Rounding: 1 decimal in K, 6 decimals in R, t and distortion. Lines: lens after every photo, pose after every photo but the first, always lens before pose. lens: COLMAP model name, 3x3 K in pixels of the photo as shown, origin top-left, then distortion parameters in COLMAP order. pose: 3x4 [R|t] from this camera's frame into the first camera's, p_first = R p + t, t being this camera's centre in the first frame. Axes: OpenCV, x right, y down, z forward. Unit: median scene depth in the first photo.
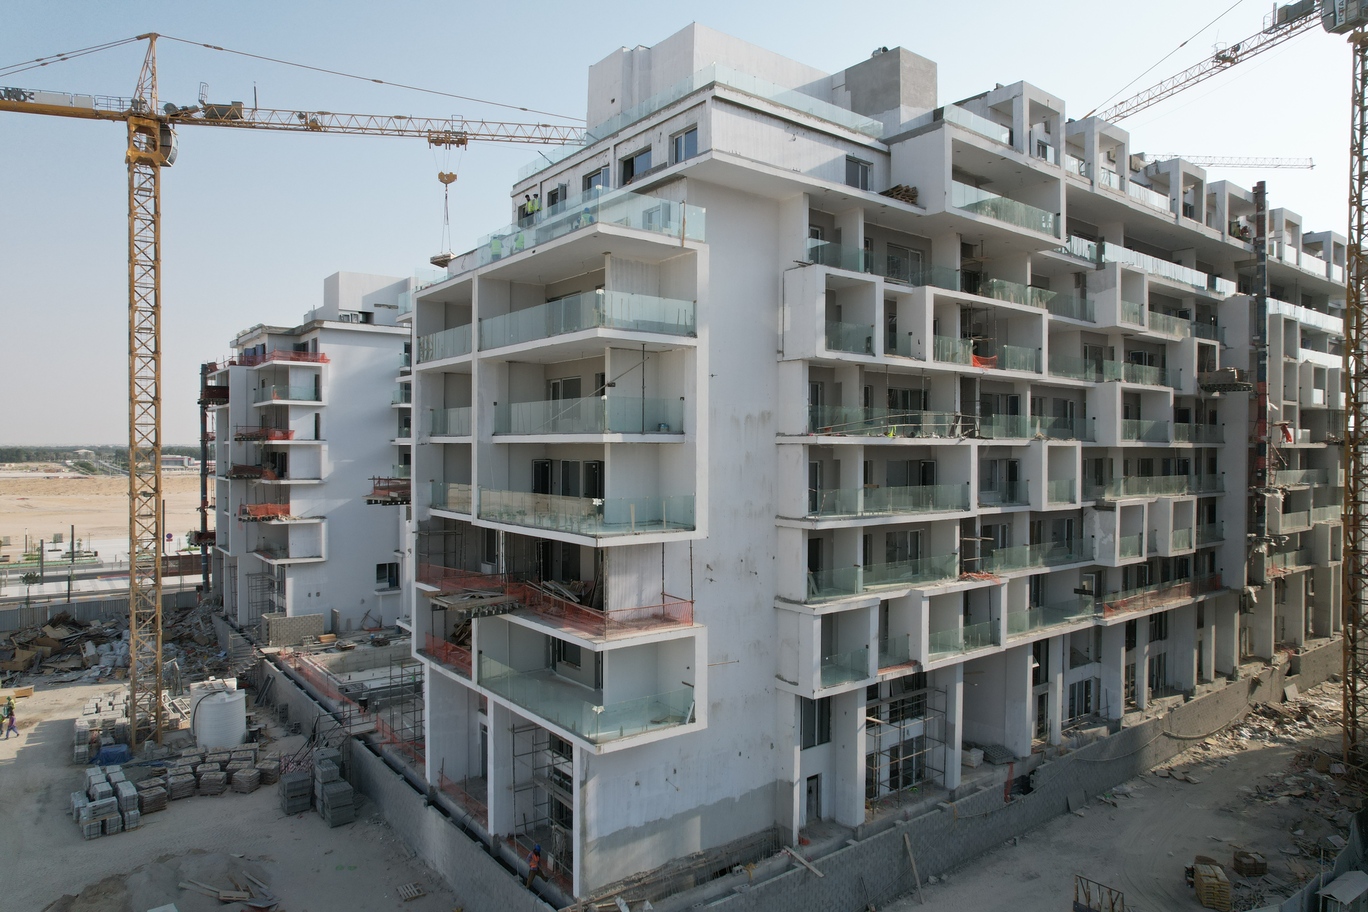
lens RADIAL K [[876.4, 0, 690.9], [0, 876.4, 452.5], [0, 0, 1]] dist [-0.078019, 0.073282]
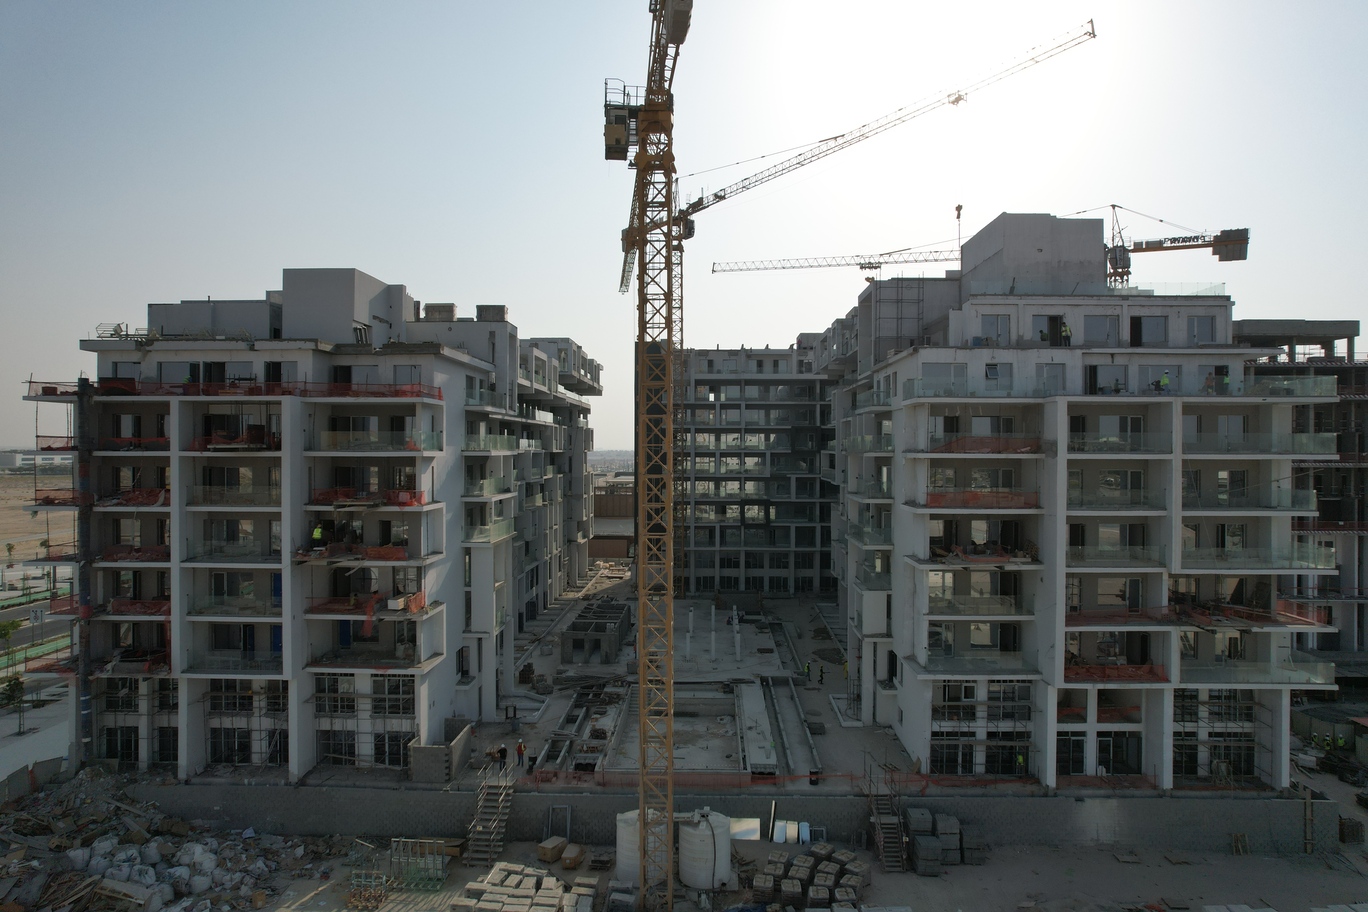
lens RADIAL K [[876.4, 0, 690.9], [0, 876.4, 452.5], [0, 0, 1]] dist [-0.078019, 0.073282]
pose [[0.631636, -0.005806, 0.775244, -1.272423], [0.003863, 0.999983, 0.004341, -0.086848], [-0.775256, 0.000253, 0.631647, 0.494107]]
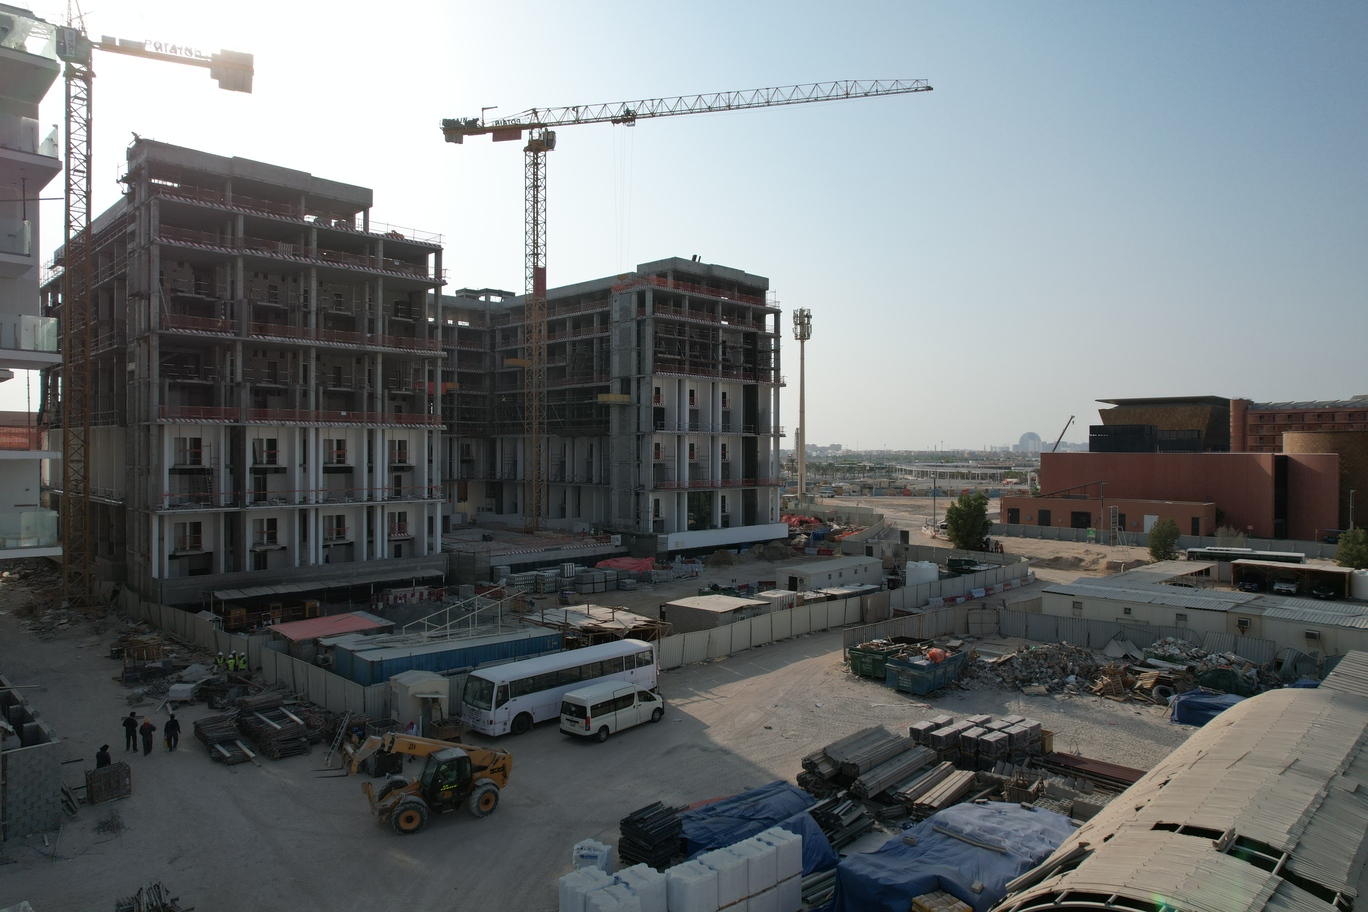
lens RADIAL K [[873.5, 0, 689.7], [0, 873.5, 454.1], [0, 0, 1]] dist [-0.072724, 0.065397]
pose [[-0.132277, -0.007931, 0.991181, -0.686964], [0.000862, 0.999967, 0.008116, 0.116810], [-0.991212, 0.001928, -0.132265, 0.191977]]
